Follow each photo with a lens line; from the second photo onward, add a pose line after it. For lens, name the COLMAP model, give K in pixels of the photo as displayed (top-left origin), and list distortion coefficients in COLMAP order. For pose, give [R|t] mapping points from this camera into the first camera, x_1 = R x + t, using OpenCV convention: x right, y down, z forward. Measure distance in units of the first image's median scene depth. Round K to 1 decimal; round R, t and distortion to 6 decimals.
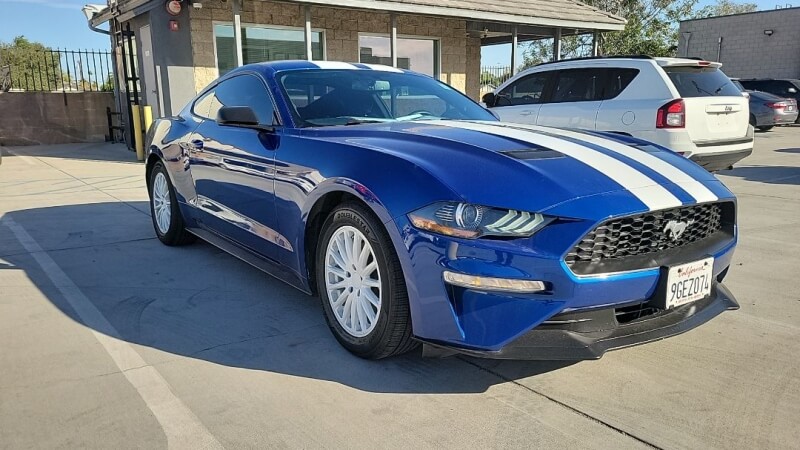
lens RADIAL K [[623.5, 0, 400.0], [0, 623.5, 225.0], [0, 0, 1]] dist [0.004498, 0.002256]
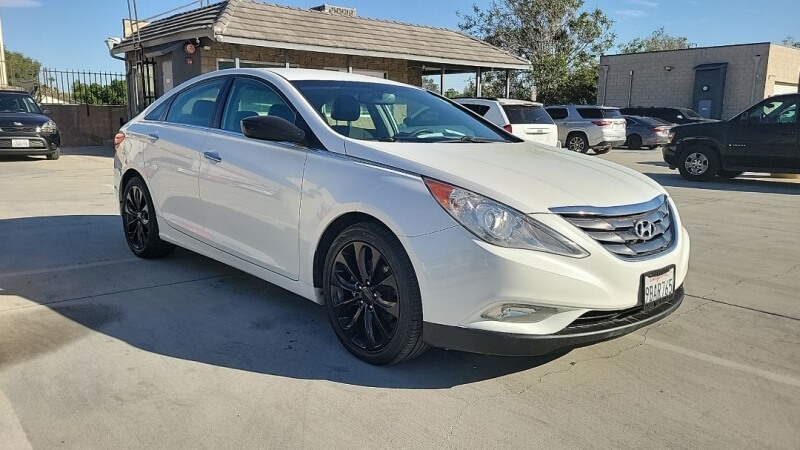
lens RADIAL K [[623.5, 0, 400.0], [0, 623.5, 225.0], [0, 0, 1]] dist [0.004498, 0.002256]
pose [[0.998237, 0.014182, 0.057630, 0.020547], [-0.012847, 0.999642, -0.023467, 0.049167], [-0.057943, 0.022686, 0.998062, -0.286327]]
